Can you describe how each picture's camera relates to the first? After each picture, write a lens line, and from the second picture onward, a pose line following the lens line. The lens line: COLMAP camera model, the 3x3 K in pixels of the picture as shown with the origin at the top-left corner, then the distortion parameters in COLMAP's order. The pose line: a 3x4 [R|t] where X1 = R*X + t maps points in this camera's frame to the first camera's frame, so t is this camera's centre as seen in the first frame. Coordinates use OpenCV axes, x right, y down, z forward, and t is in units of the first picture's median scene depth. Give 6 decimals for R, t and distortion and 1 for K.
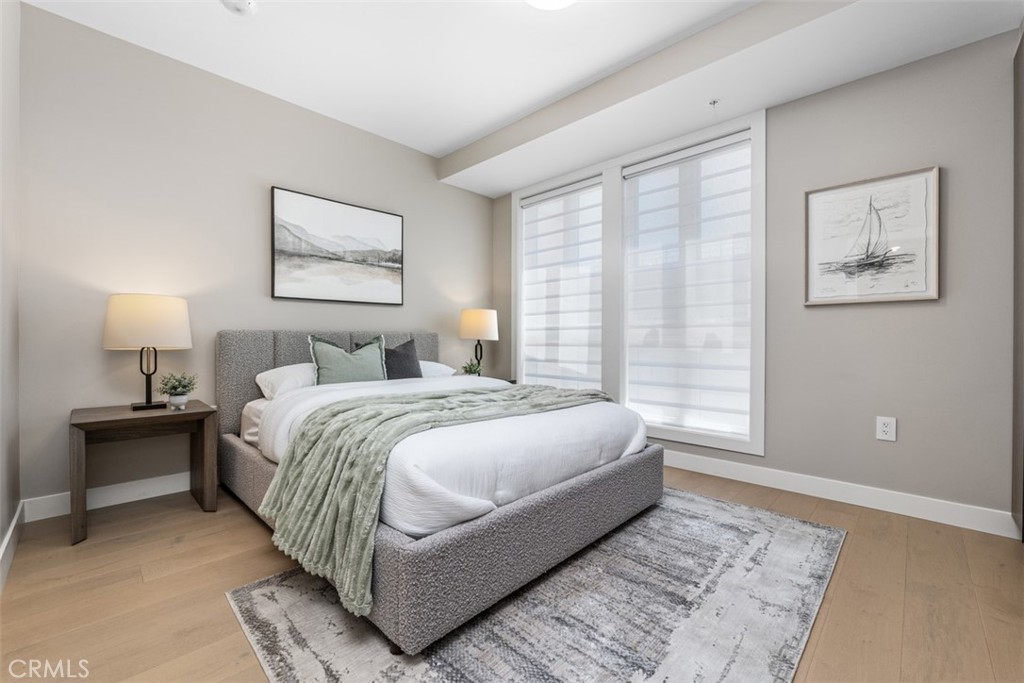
lens RADIAL K [[420.7, 0, 513.7], [0, 420.7, 337.6], [0, 0, 1]] dist [-0.012570, 0.000050]
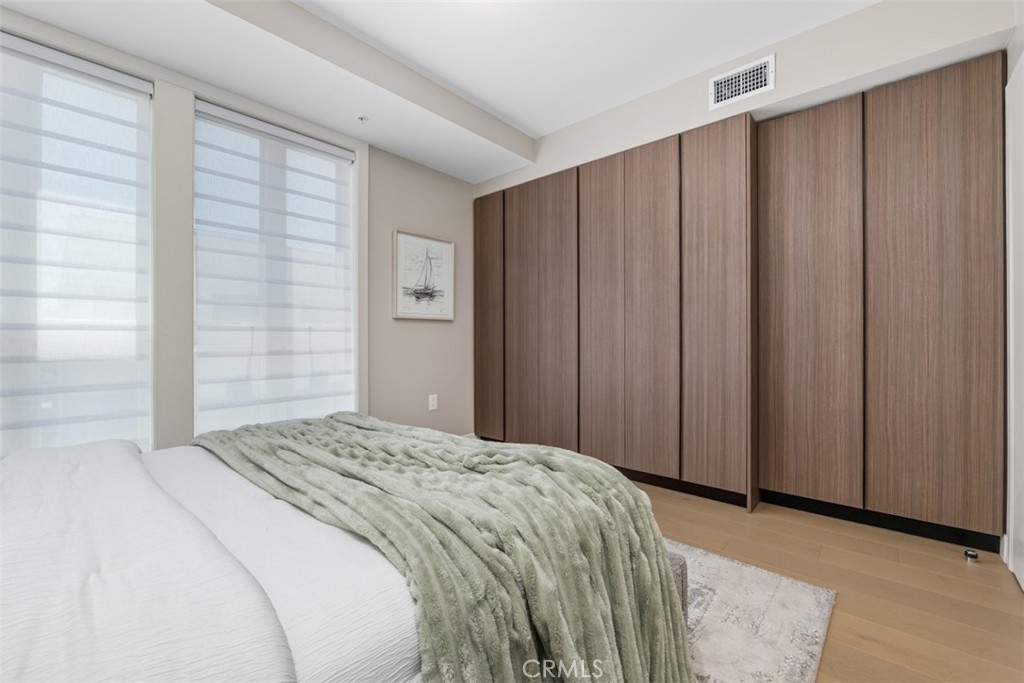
lens RADIAL K [[420.7, 0, 514.4], [0, 420.7, 343.9], [0, 0, 1]] dist [-0.012570, 0.000050]
pose [[-0.048996, -0.001085, 0.998798, -0.637707], [0.008656, 0.999961, 0.001511, 0.003814], [-0.998761, 0.008720, -0.048984, 0.737253]]
